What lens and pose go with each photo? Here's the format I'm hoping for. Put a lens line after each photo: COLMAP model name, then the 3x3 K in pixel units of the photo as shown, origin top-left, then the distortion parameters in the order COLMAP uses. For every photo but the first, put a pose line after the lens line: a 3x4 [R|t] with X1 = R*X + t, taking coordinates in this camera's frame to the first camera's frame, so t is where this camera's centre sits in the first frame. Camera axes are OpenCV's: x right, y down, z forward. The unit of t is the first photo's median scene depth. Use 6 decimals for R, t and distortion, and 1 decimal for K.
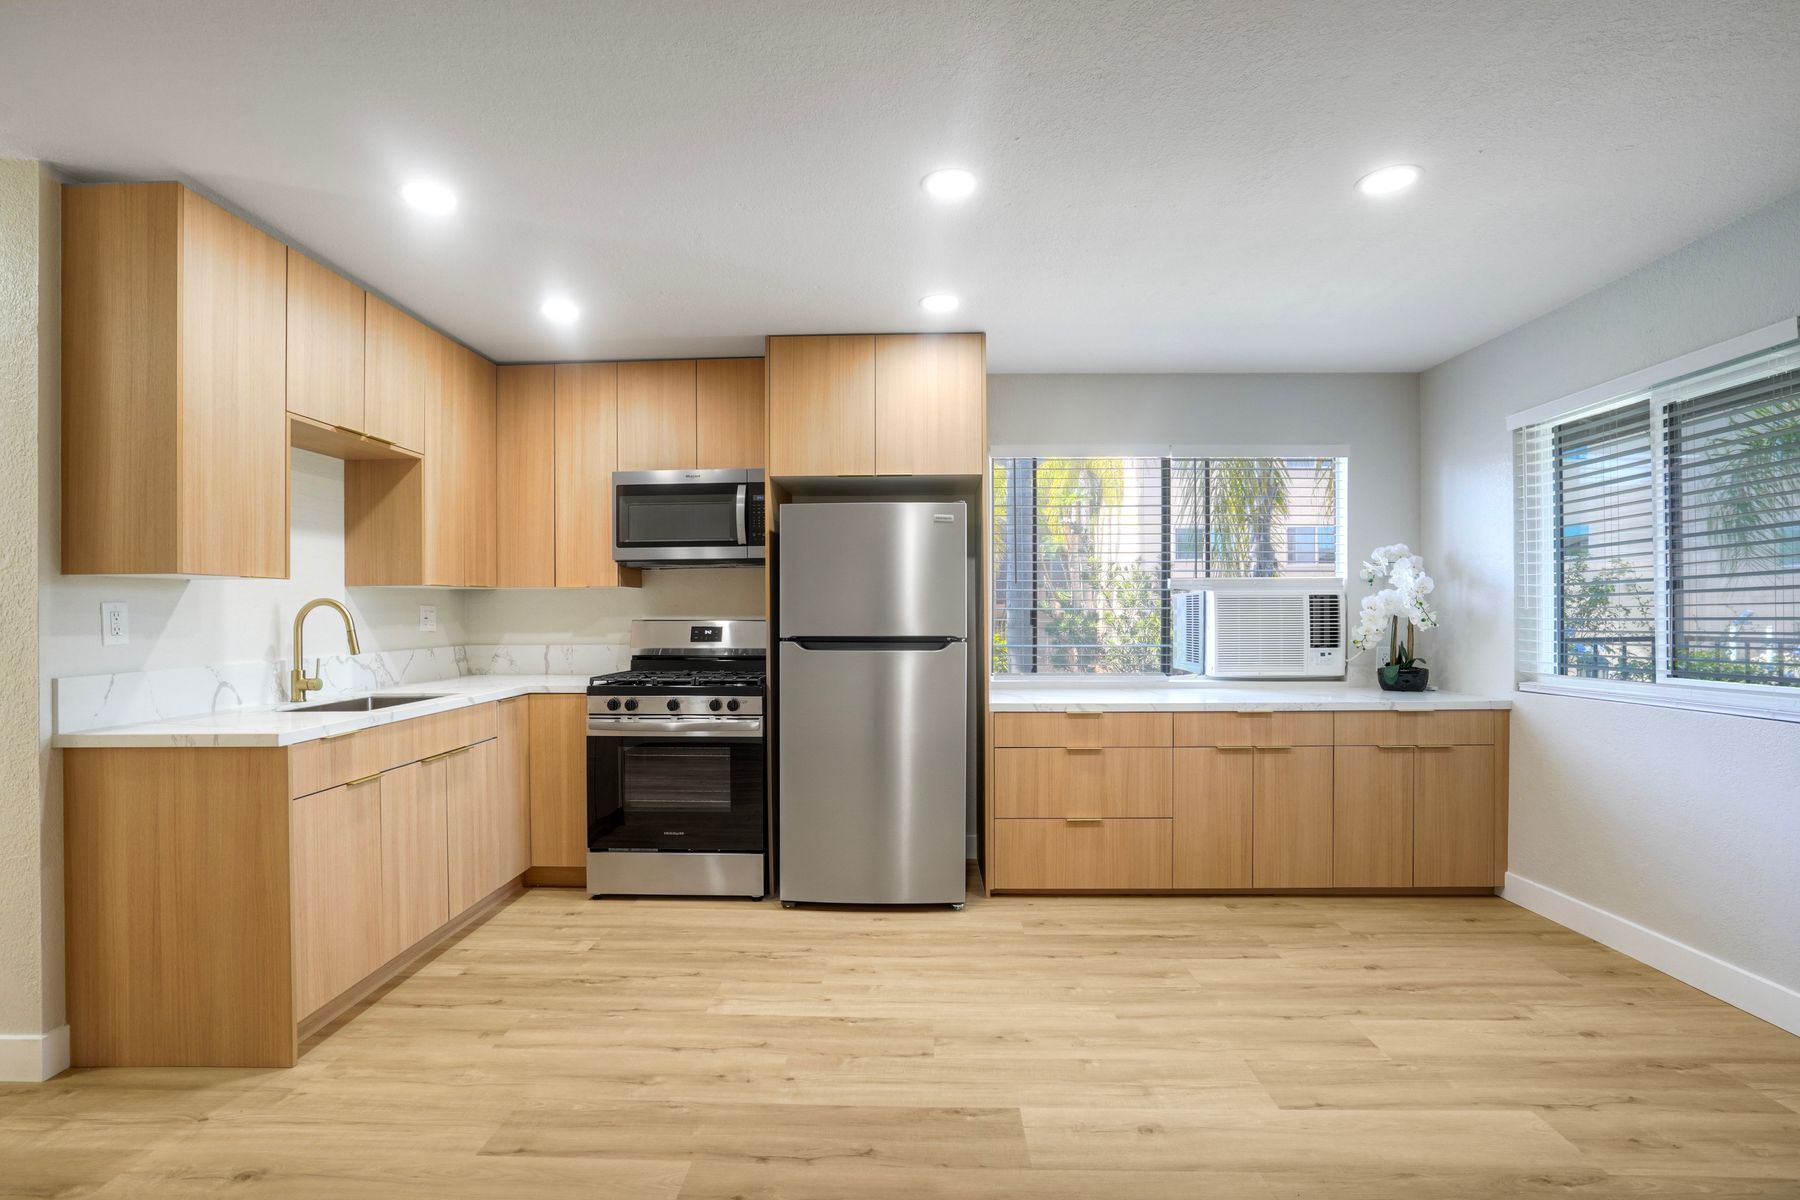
lens RADIAL K [[842.5, 0, 891.5], [0, 842.5, 611.3], [0, 0, 1]] dist [-0.063002, 0.028862]
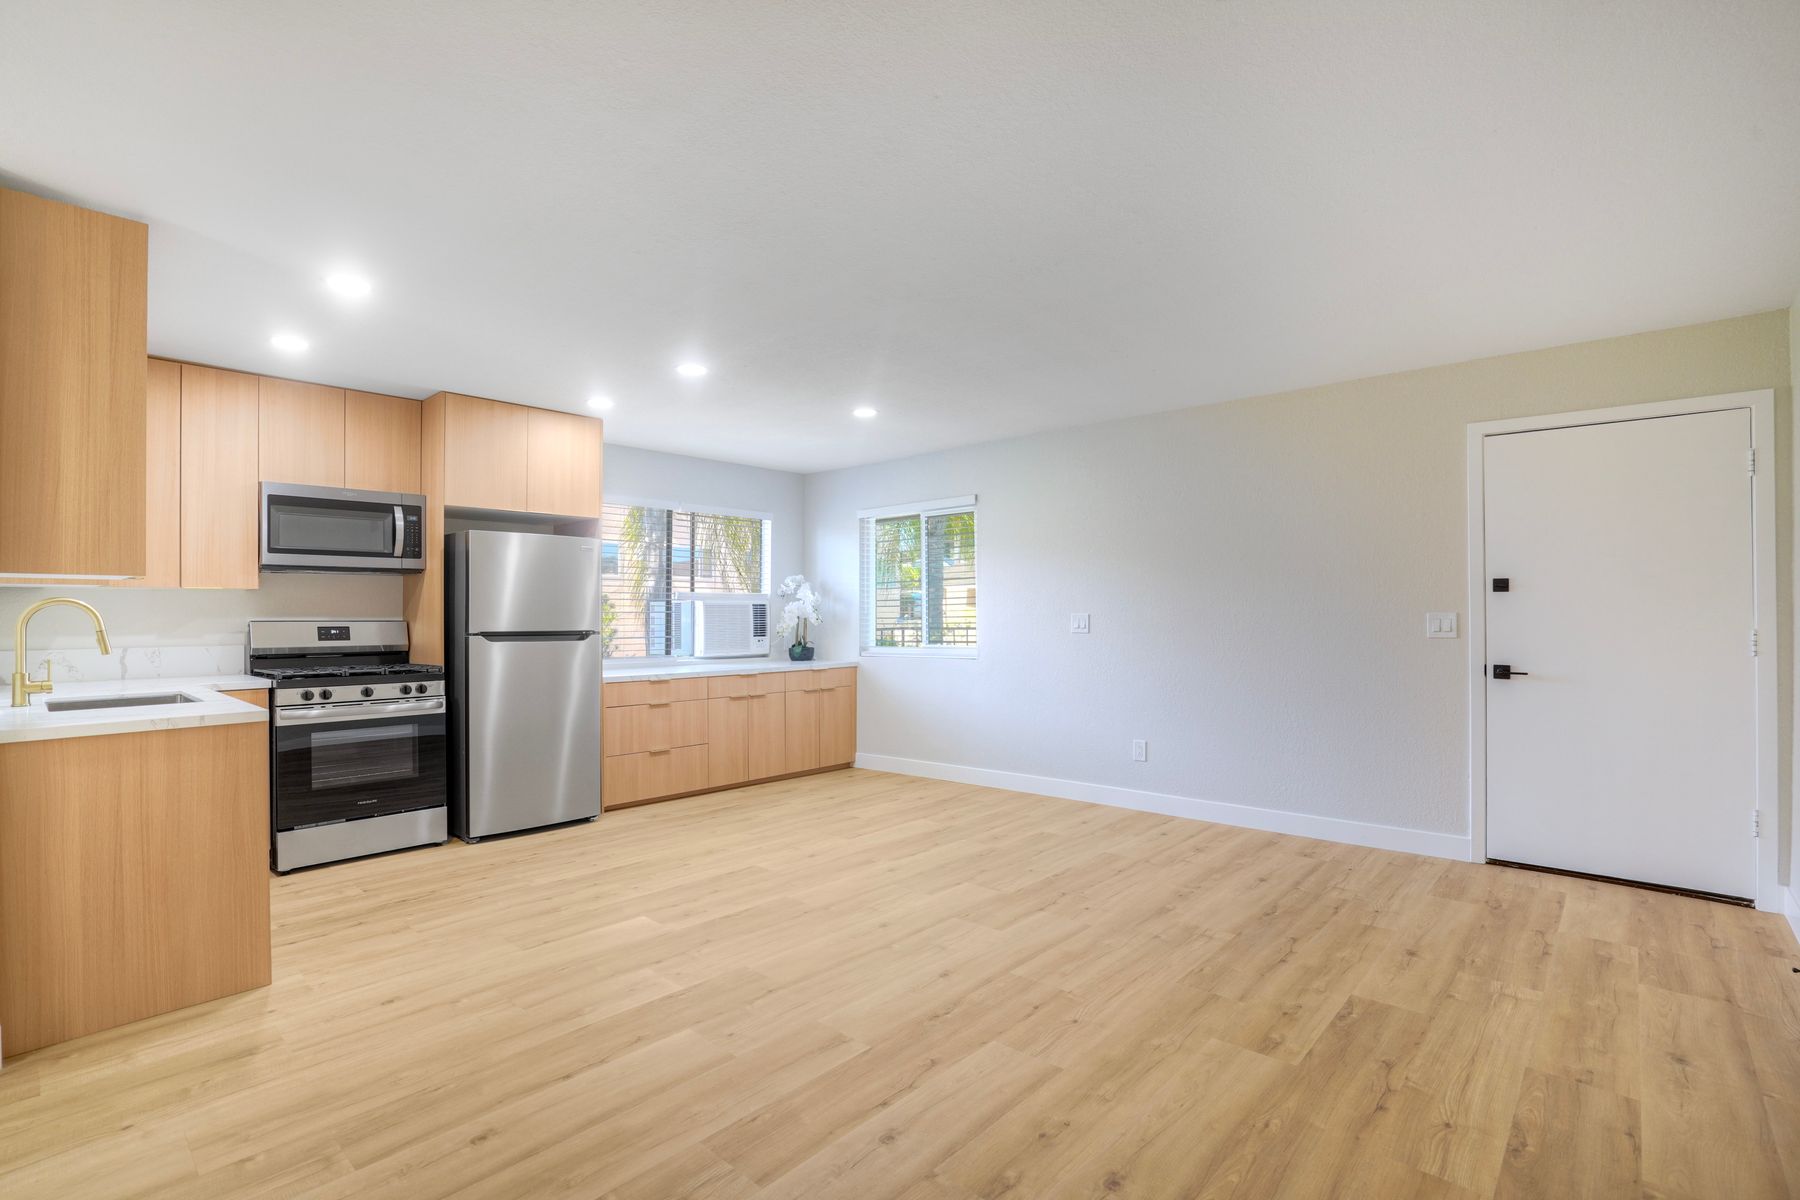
lens RADIAL K [[833.2, 0, 891.1], [0, 833.2, 607.2], [0, 0, 1]] dist [-0.062527, 0.020106]
pose [[0.649175, 0.008682, 0.760589, -0.656740], [0.000095, 0.999934, -0.011495, 0.005699], [-0.760639, 0.007534, 0.649132, -0.306078]]
